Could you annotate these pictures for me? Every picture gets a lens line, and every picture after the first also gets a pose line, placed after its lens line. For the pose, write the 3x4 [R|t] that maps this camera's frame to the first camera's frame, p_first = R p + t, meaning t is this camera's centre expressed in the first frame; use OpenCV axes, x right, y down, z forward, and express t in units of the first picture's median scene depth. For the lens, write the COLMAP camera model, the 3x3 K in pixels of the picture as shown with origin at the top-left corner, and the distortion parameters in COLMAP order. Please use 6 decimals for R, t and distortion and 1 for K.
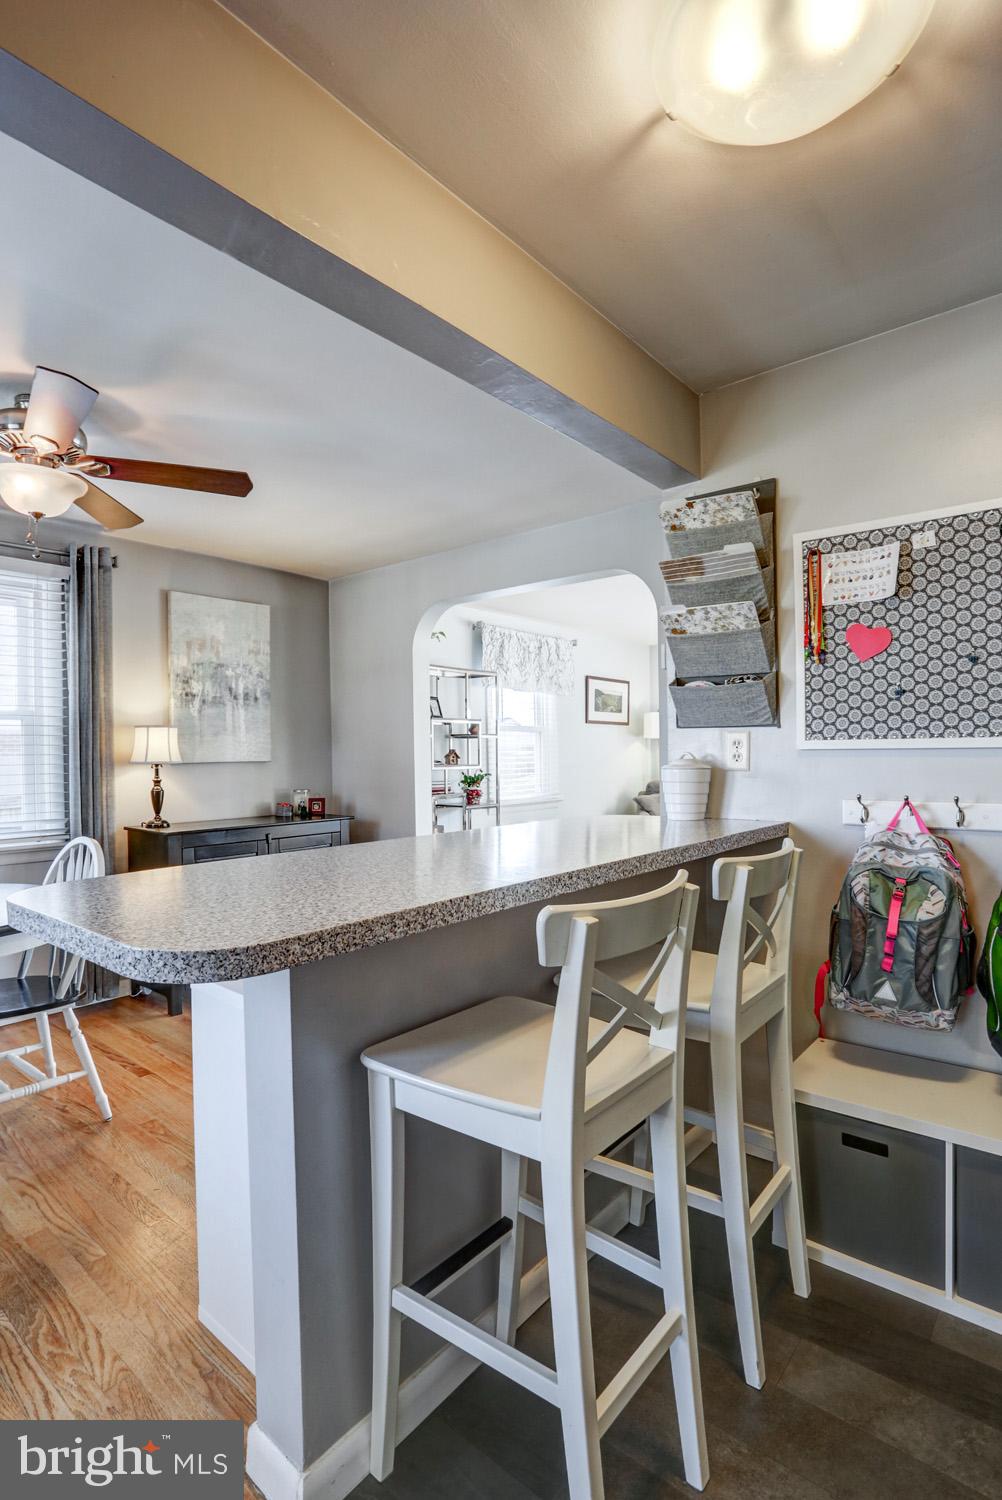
lens RADIAL K [[737.3, 0, 487.4], [0, 737.3, 761.3], [0, 0, 1]] dist [-0.062971, 0.024881]
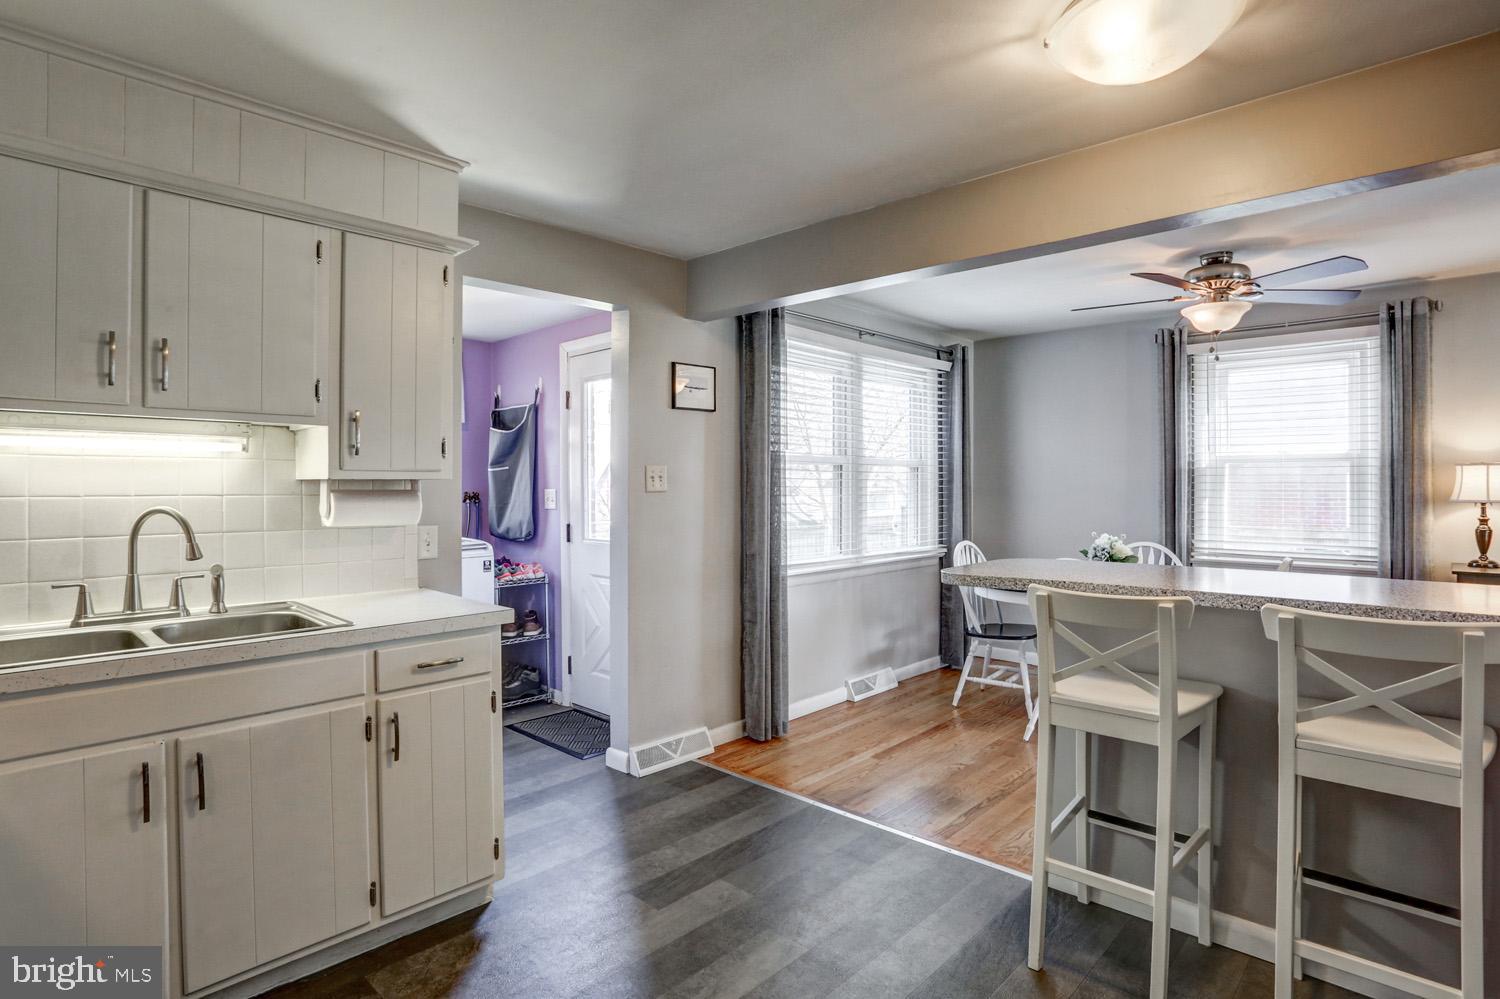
lens RADIAL K [[763.2, 0, 777.3], [0, 763.2, 488.1], [0, 0, 1]] dist [-0.034340, -0.000882]
pose [[-0.032616, 0.020624, -0.999255, 0.583456], [-0.008158, 0.999748, 0.020901, -0.029315], [0.999435, 0.008833, -0.032440, 0.080905]]
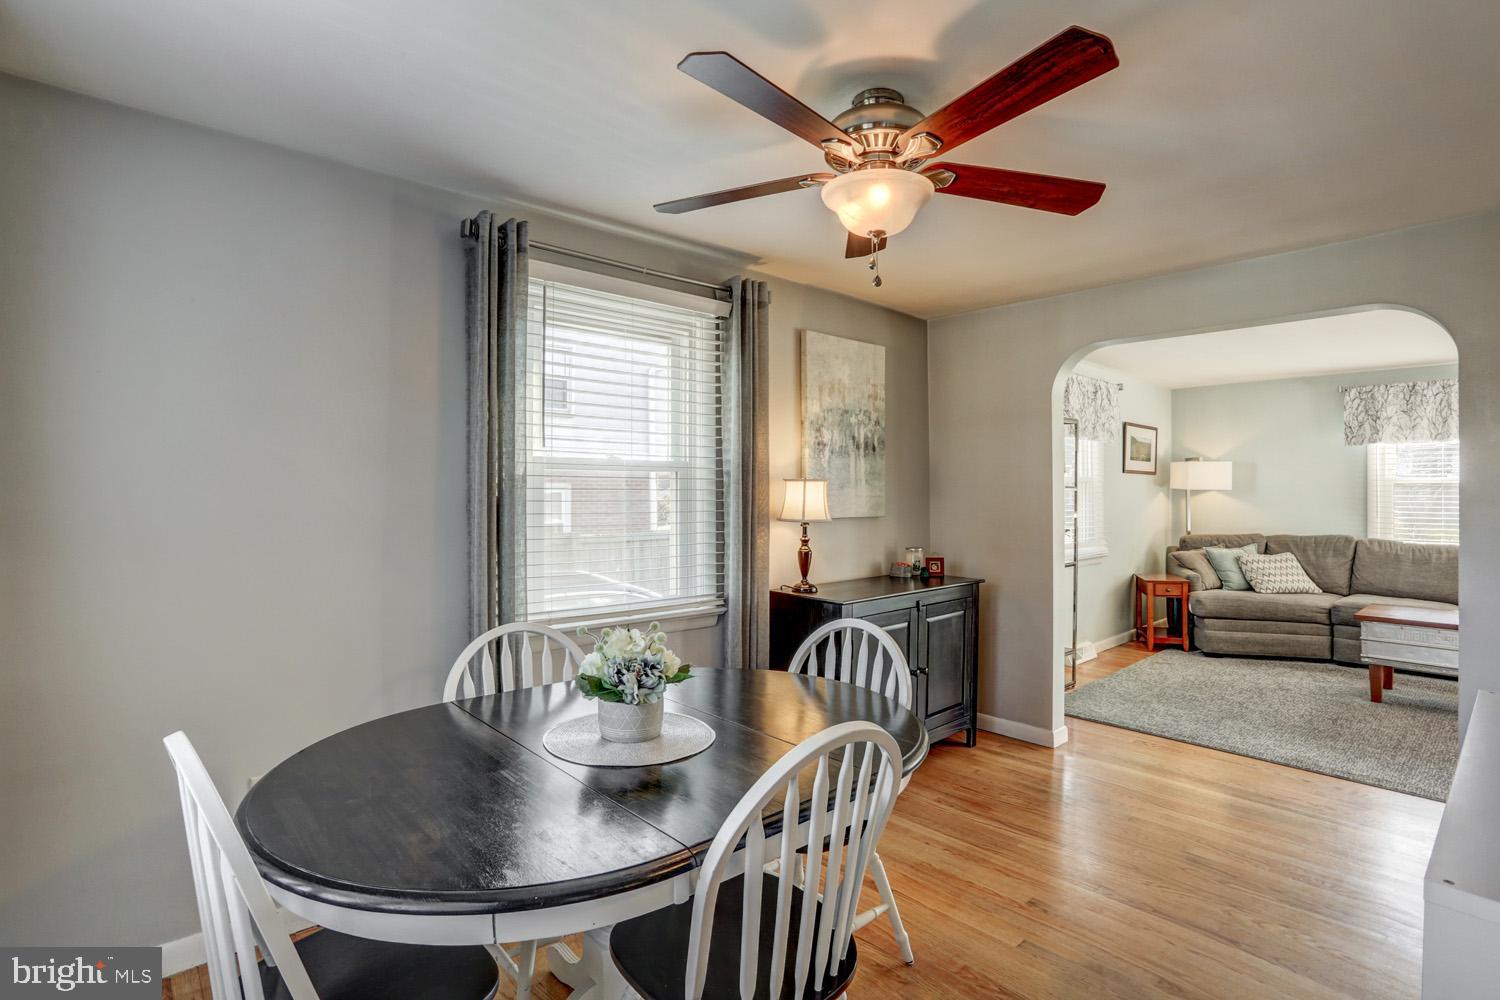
lens RADIAL K [[737.3, 0, 749.8], [0, 737.3, 468.6], [0, 0, 1]] dist [-0.062971, 0.024881]
pose [[0.992788, 0.011797, -0.119298, -0.421774], [-0.016832, 0.999006, -0.041281, -0.023171], [0.118692, 0.042992, 0.992000, 0.088060]]
